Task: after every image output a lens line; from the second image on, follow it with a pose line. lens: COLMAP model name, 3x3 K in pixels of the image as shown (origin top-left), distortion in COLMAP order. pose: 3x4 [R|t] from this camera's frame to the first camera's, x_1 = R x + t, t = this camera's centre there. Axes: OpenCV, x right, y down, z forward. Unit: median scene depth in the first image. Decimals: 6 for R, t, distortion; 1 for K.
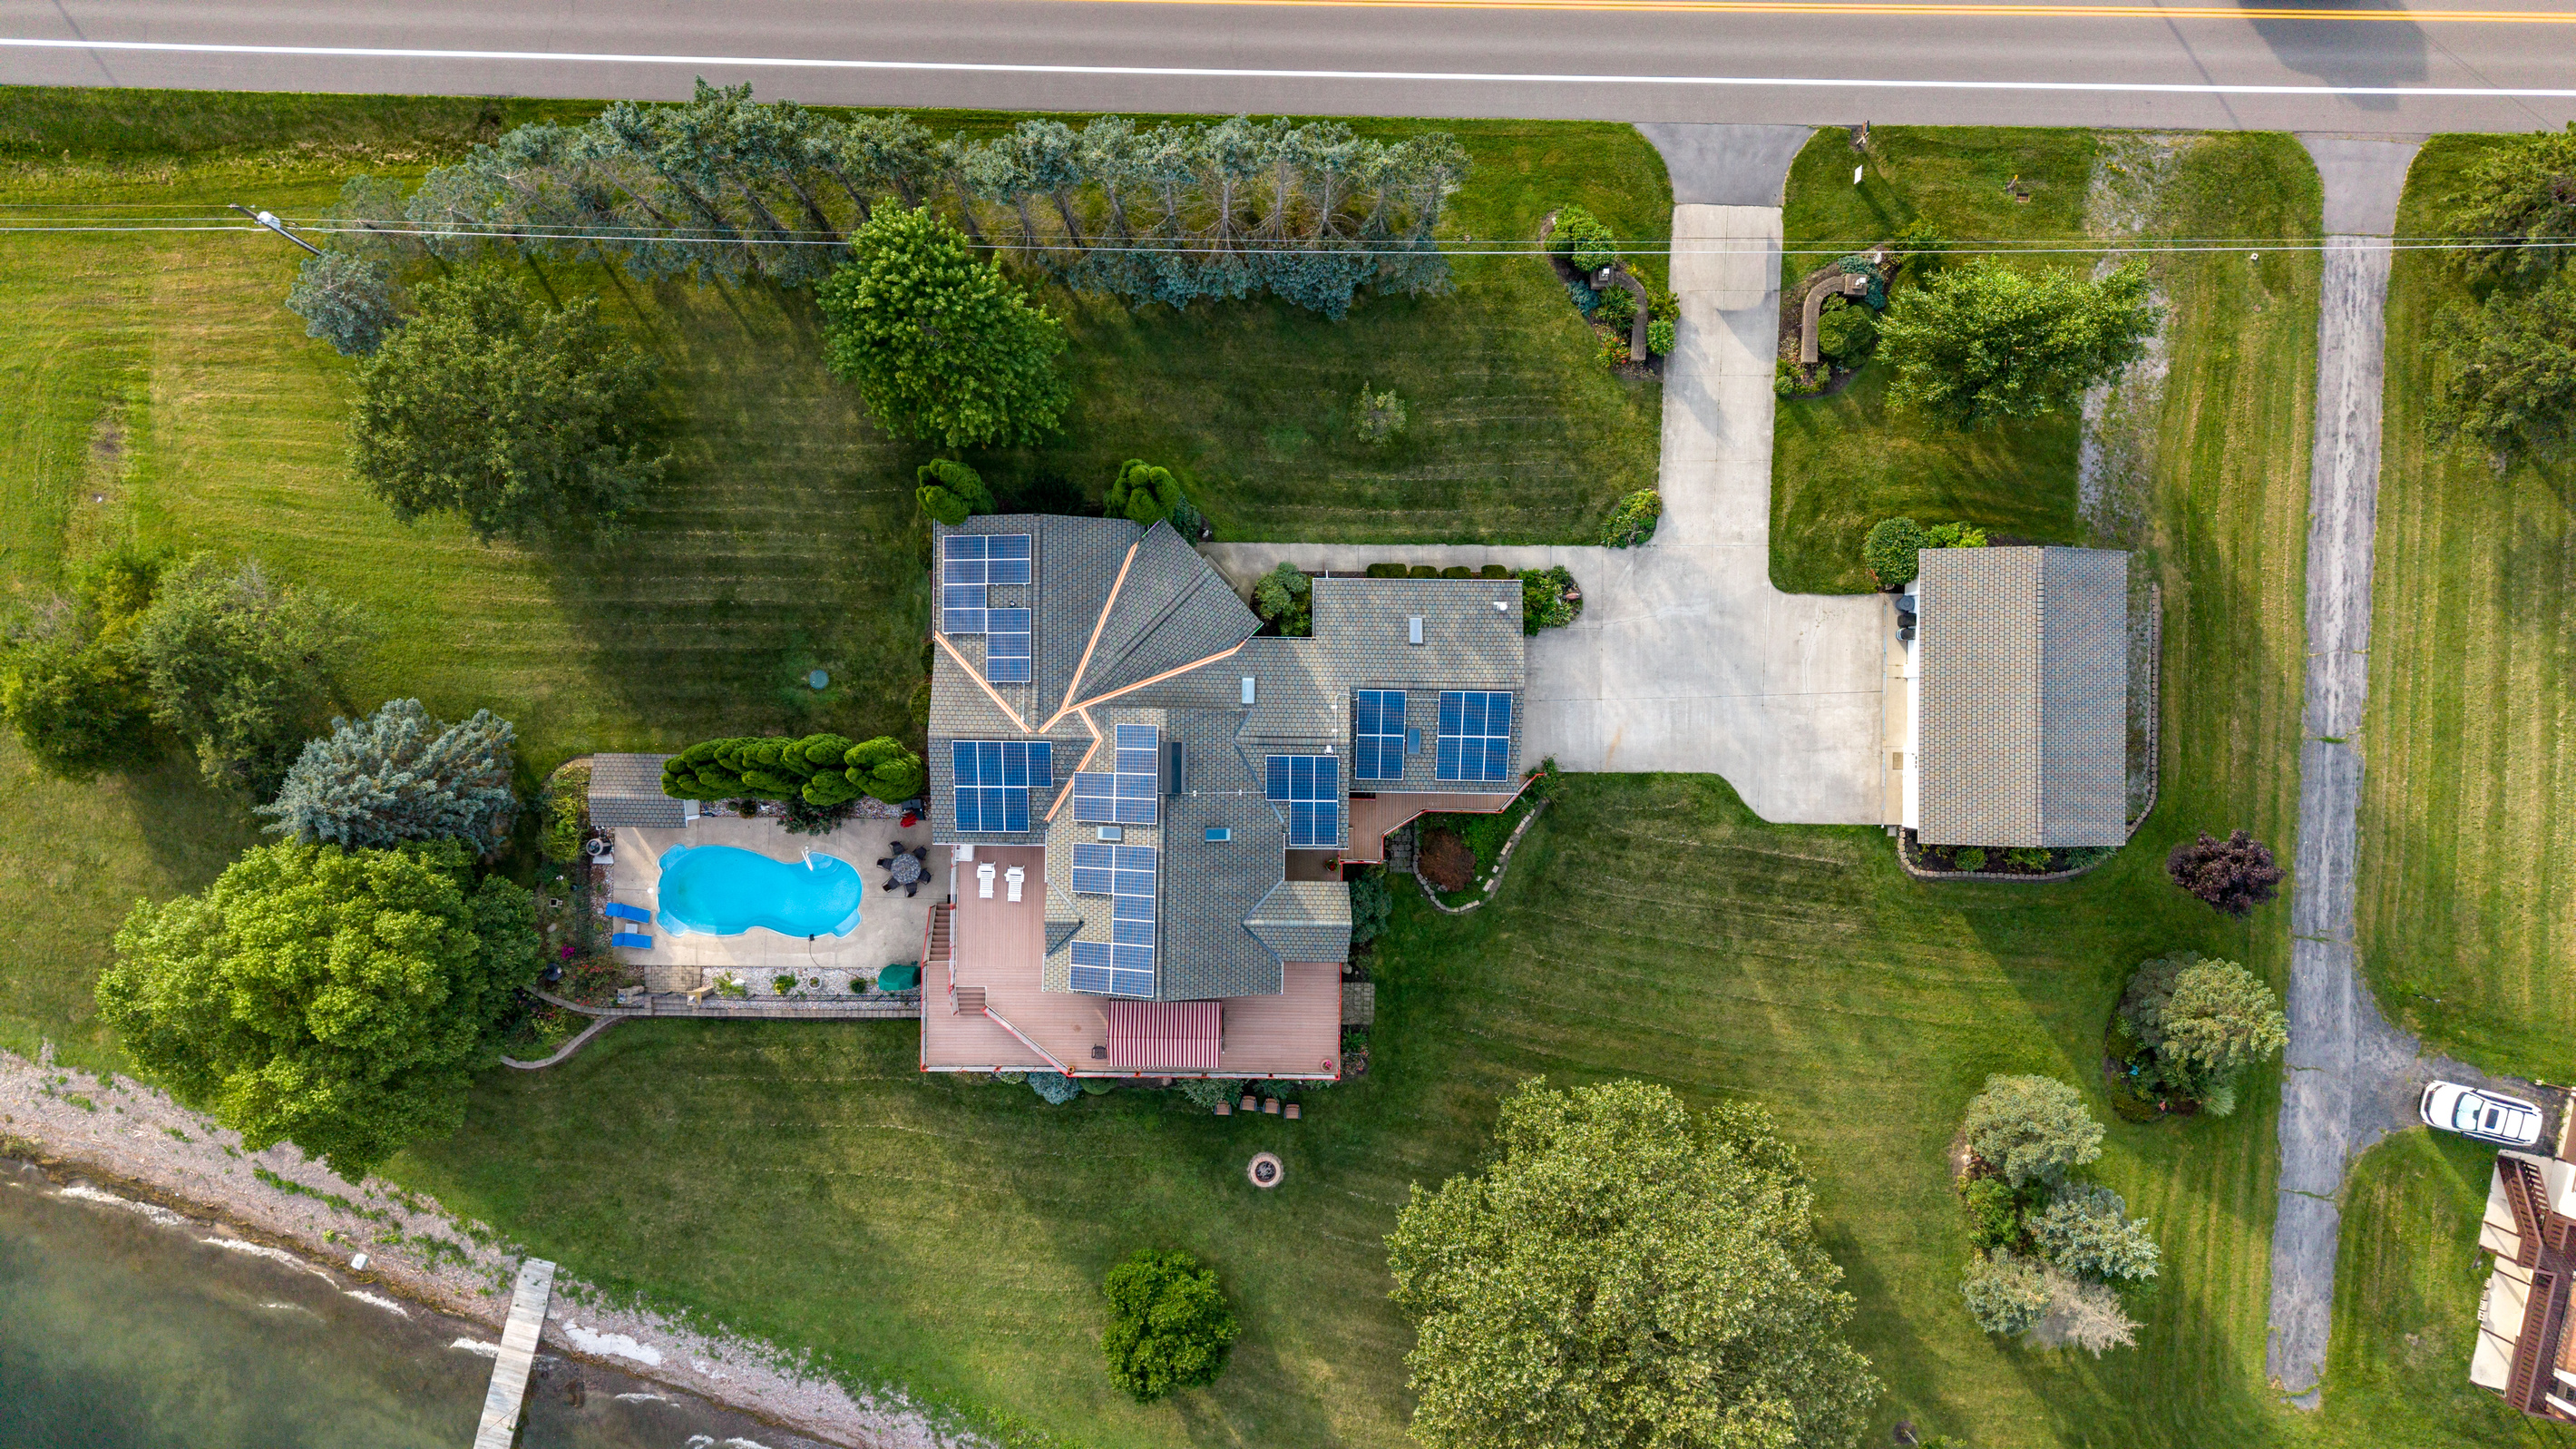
lens RADIAL K [[1739.1, 0, 1279.9], [0, 1739.1, 723.2], [0, 0, 1]] dist [0.004305, -0.002906]
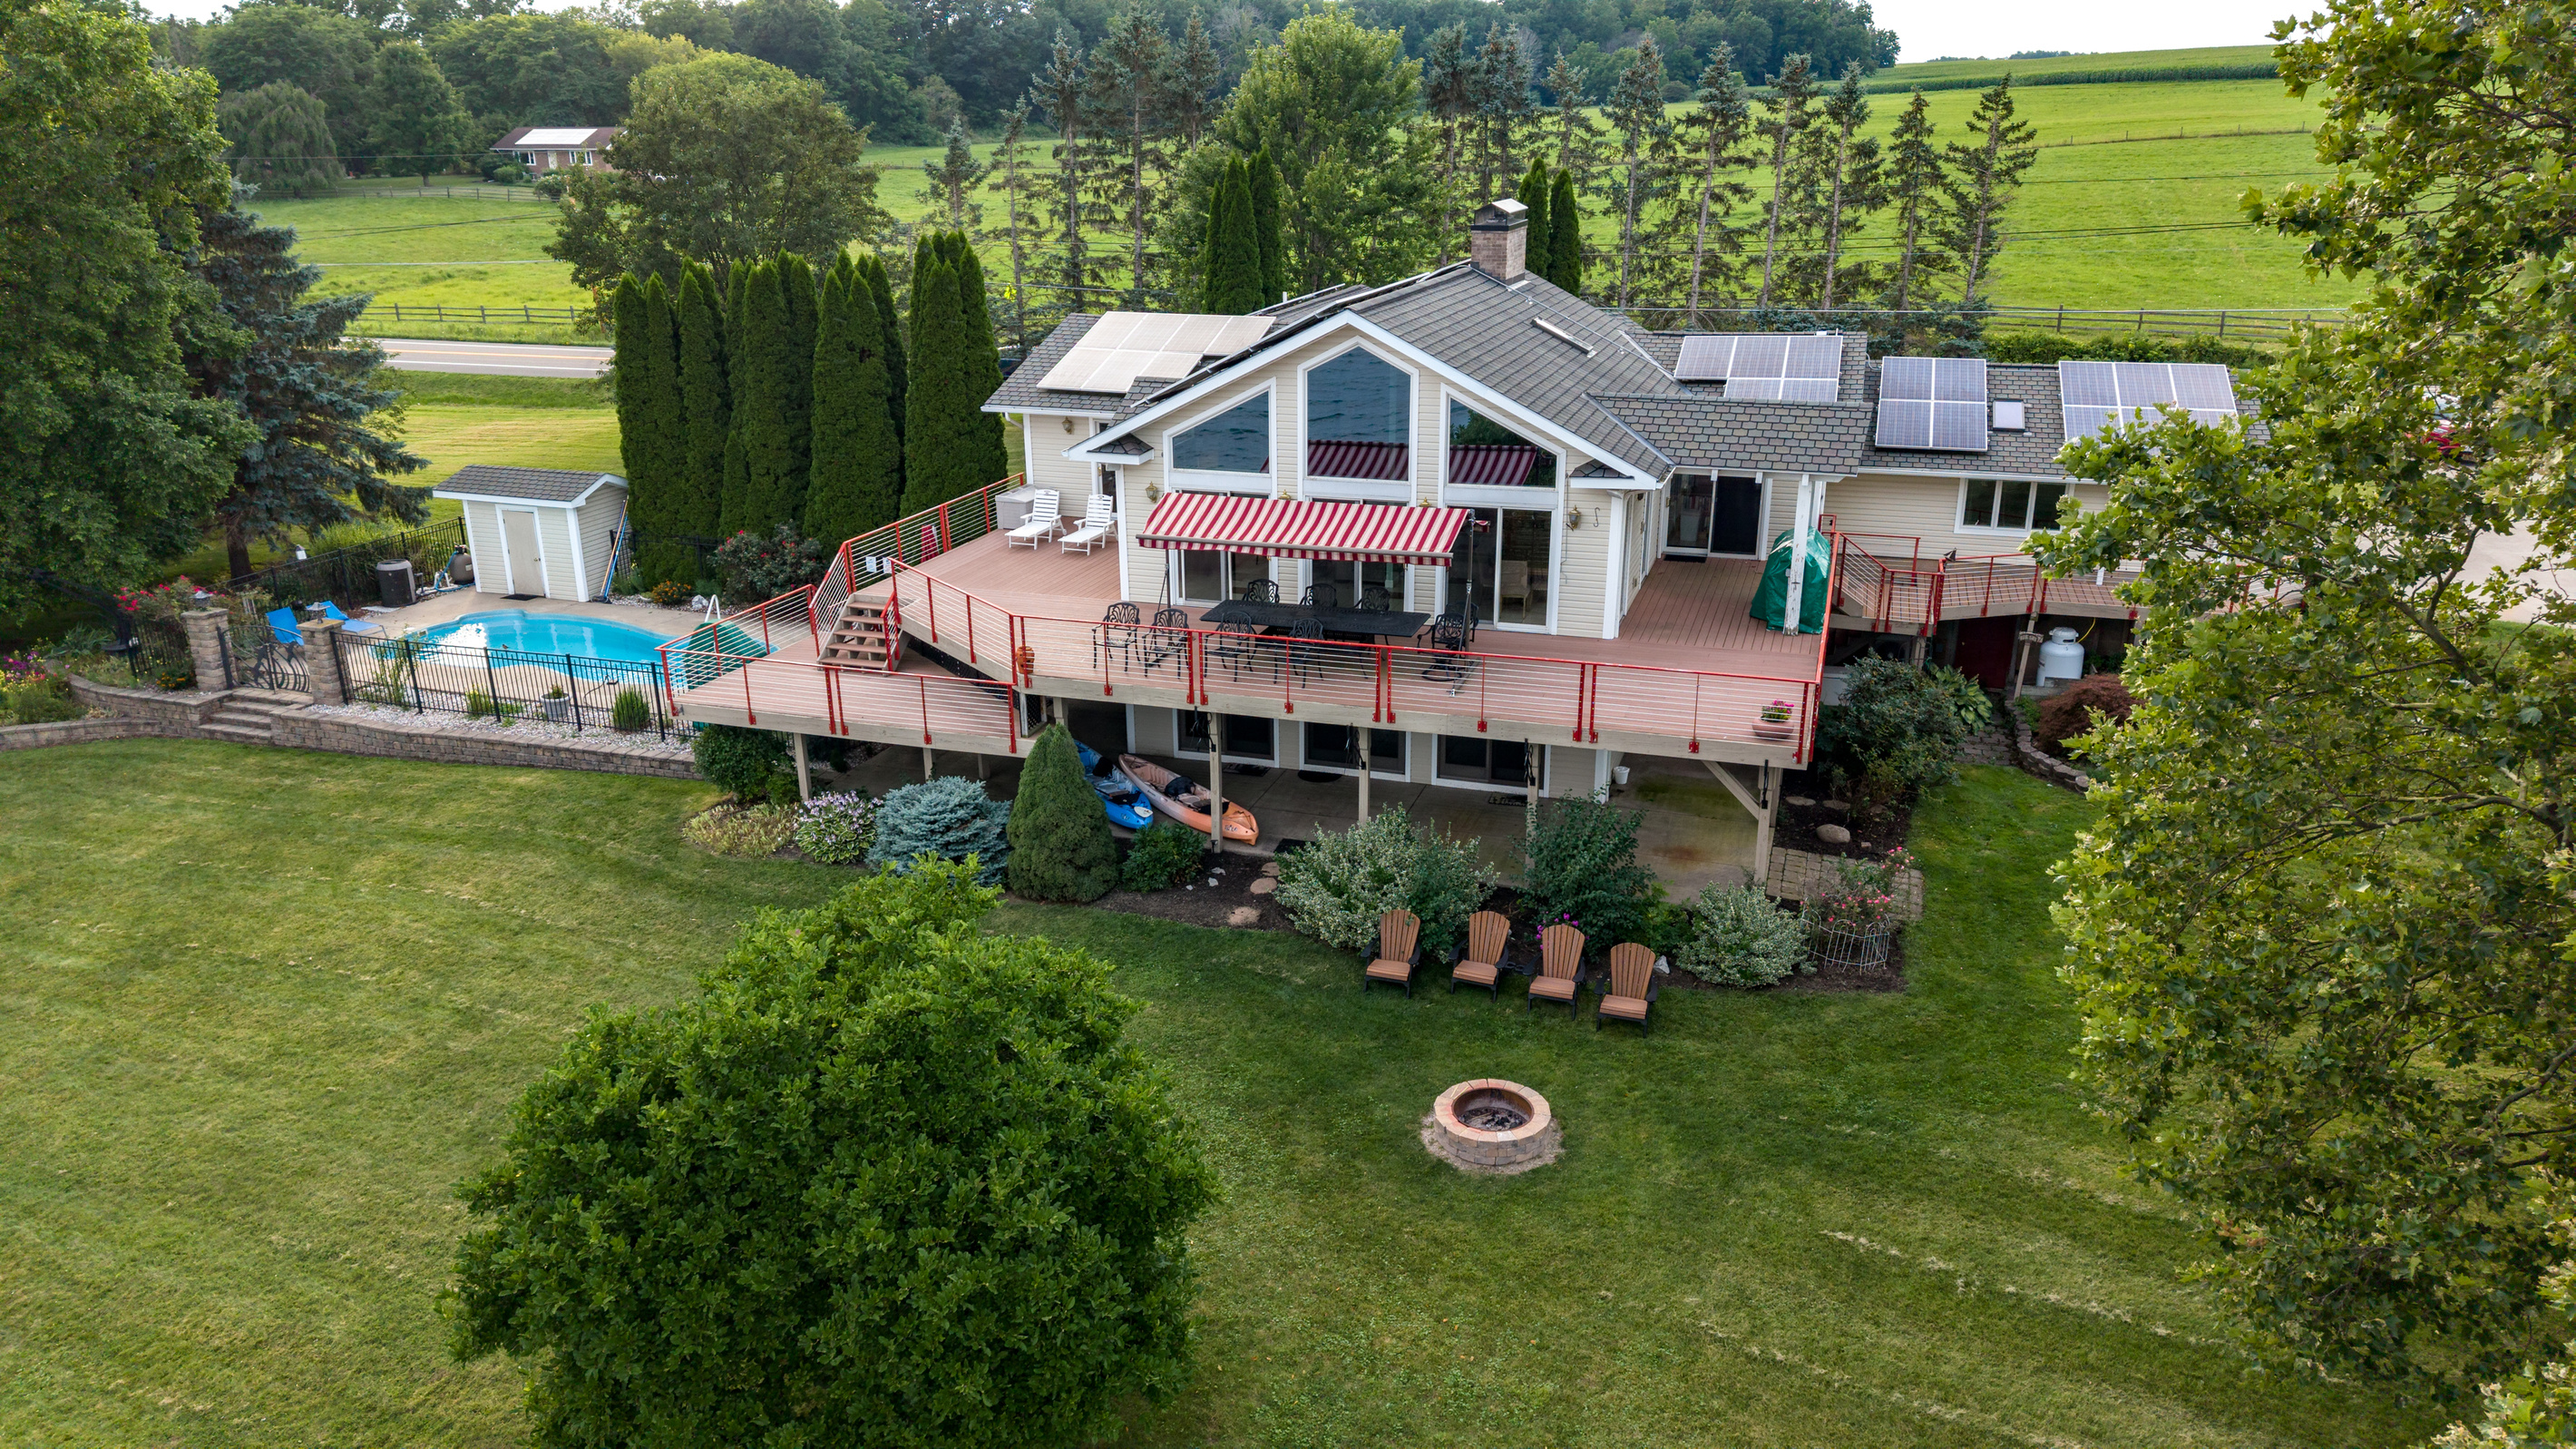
lens RADIAL K [[1732.7, 0, 1275.3], [0, 1732.7, 723.0], [0, 0, 1]] dist [0.011668, -0.001105]
pose [[0.952257, 0.080587, -0.294470, 0.033253], [-0.304849, 0.303286, -0.902820, 0.487279], [0.016553, 0.949486, 0.313373, 0.869344]]
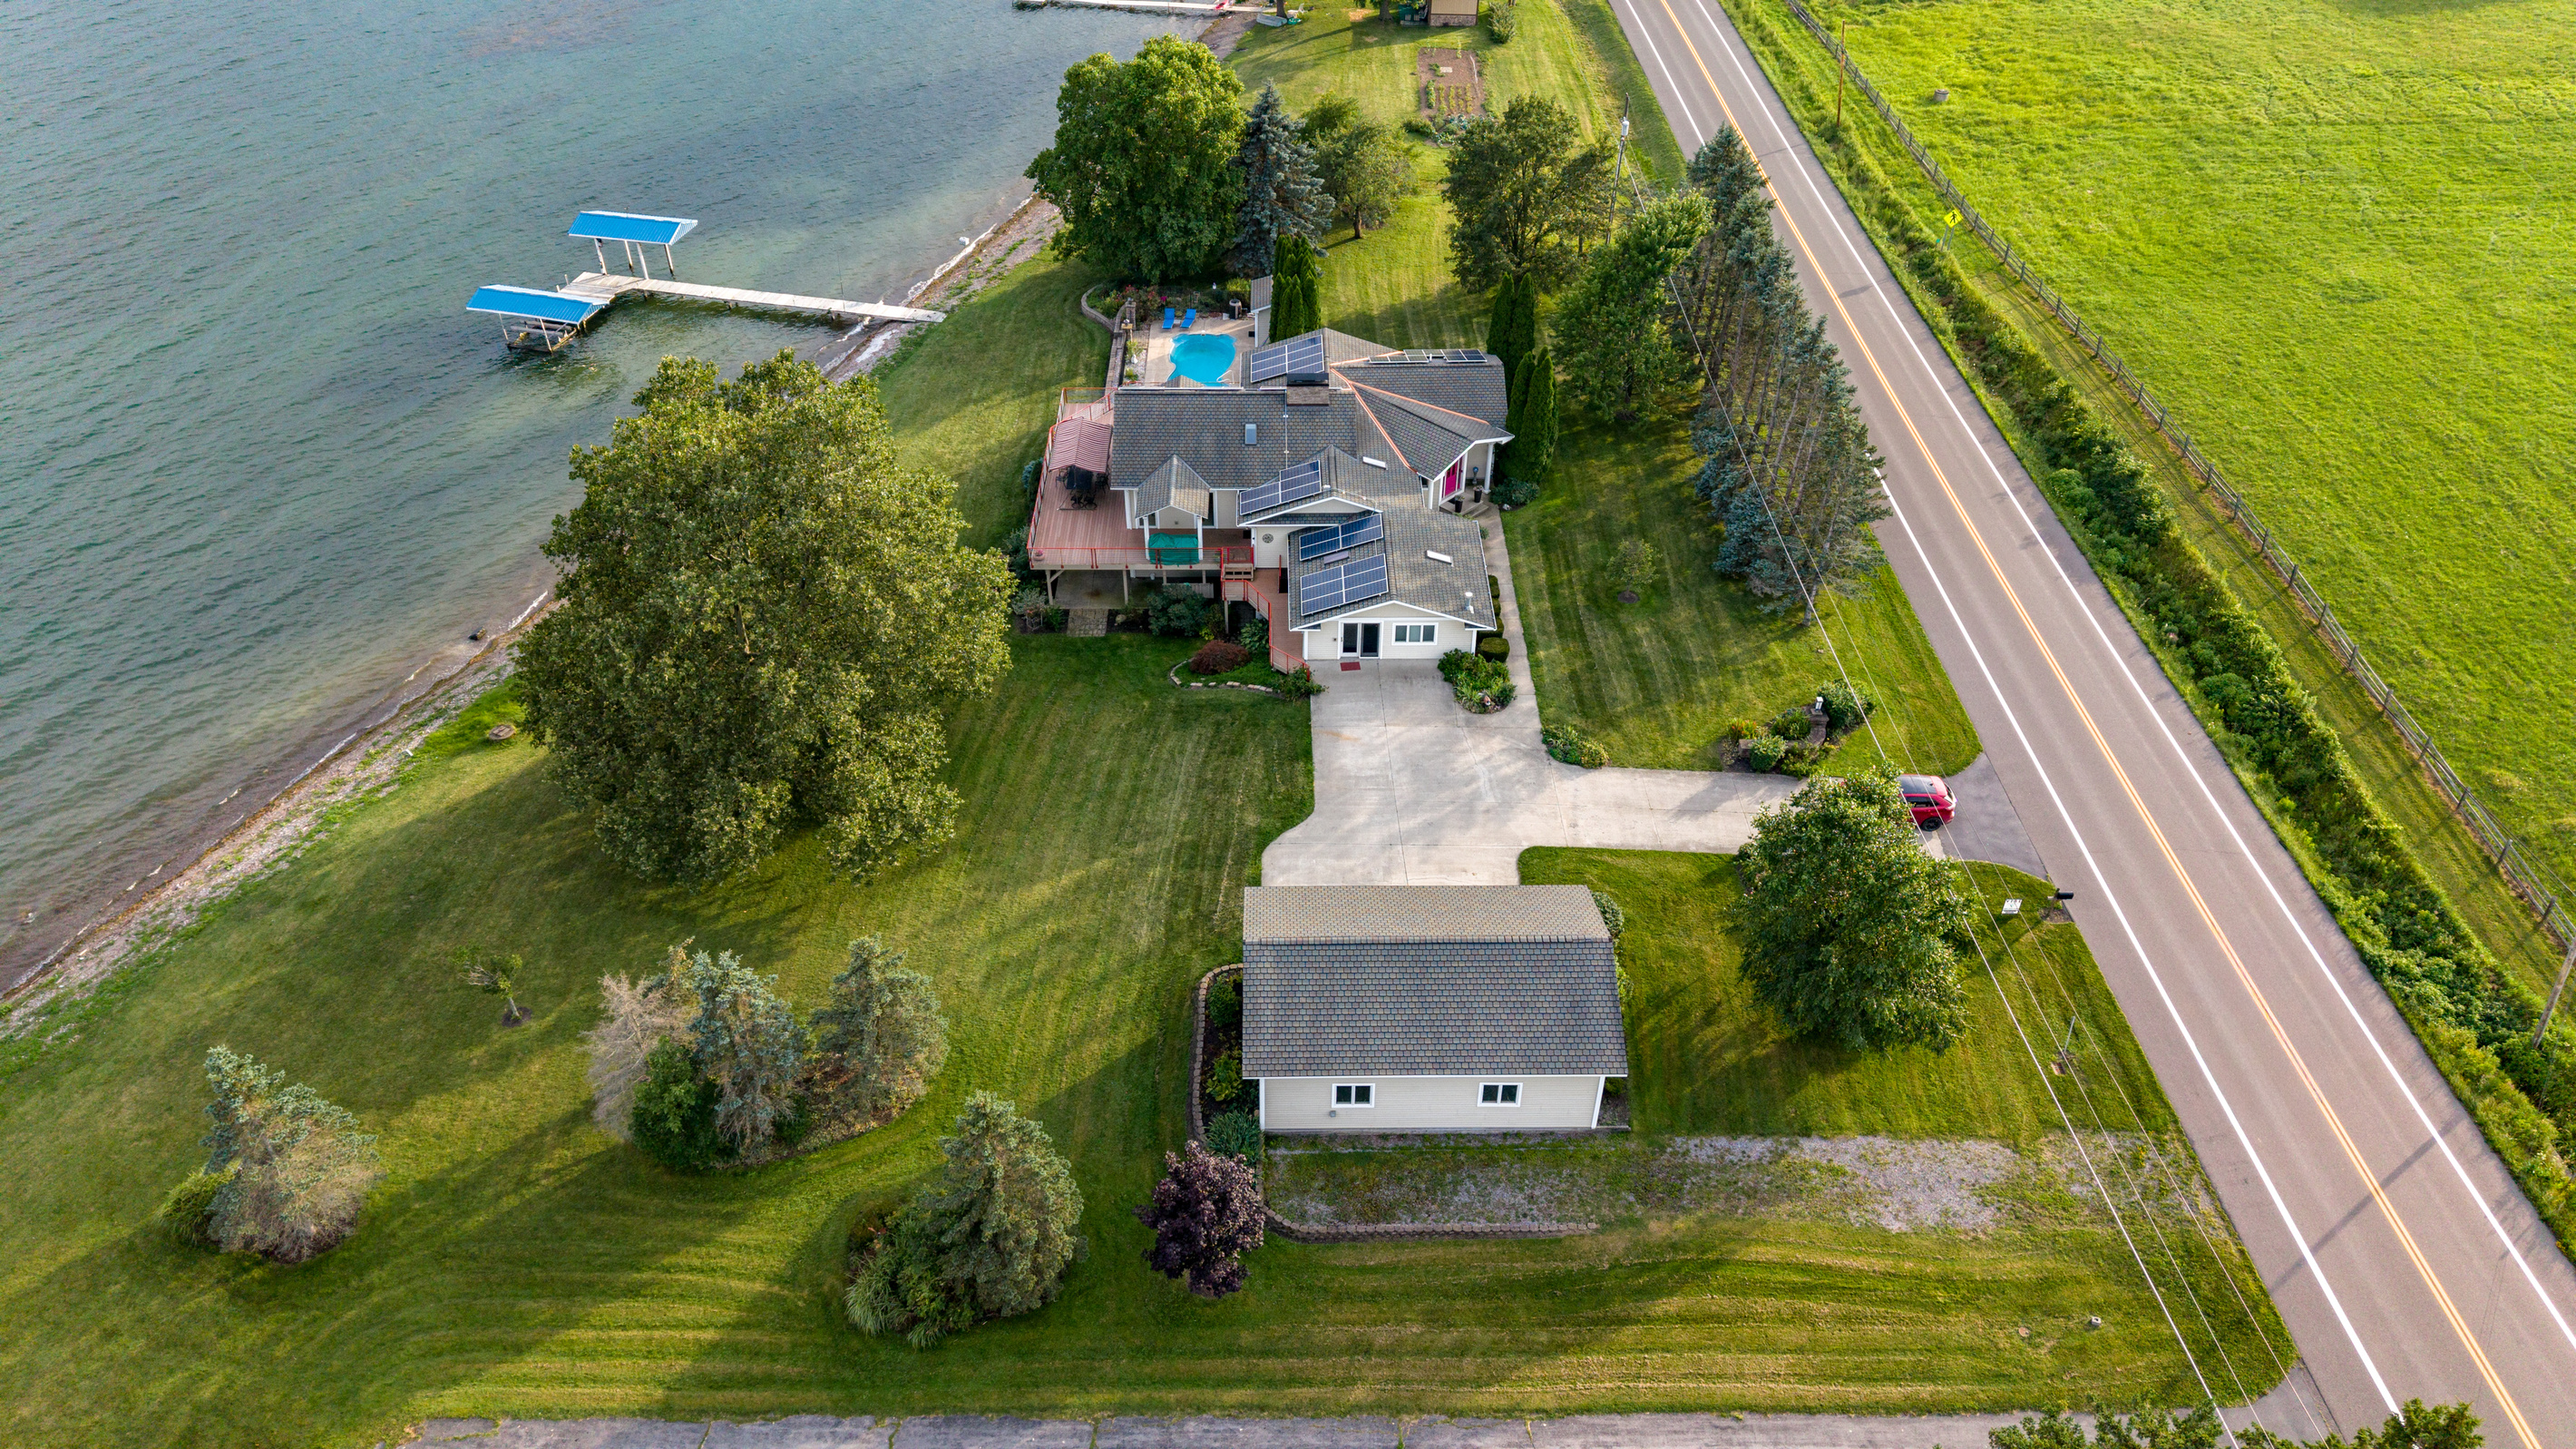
lens RADIAL K [[1739.1, 0, 1279.9], [0, 1739.1, 723.2], [0, 0, 1]] dist [0.004305, -0.002906]
pose [[0.019938, 0.614221, -0.788882, 0.933446], [-0.999791, 0.008658, -0.018527, 0.062815], [-0.004550, 0.789087, 0.614265, 0.389230]]
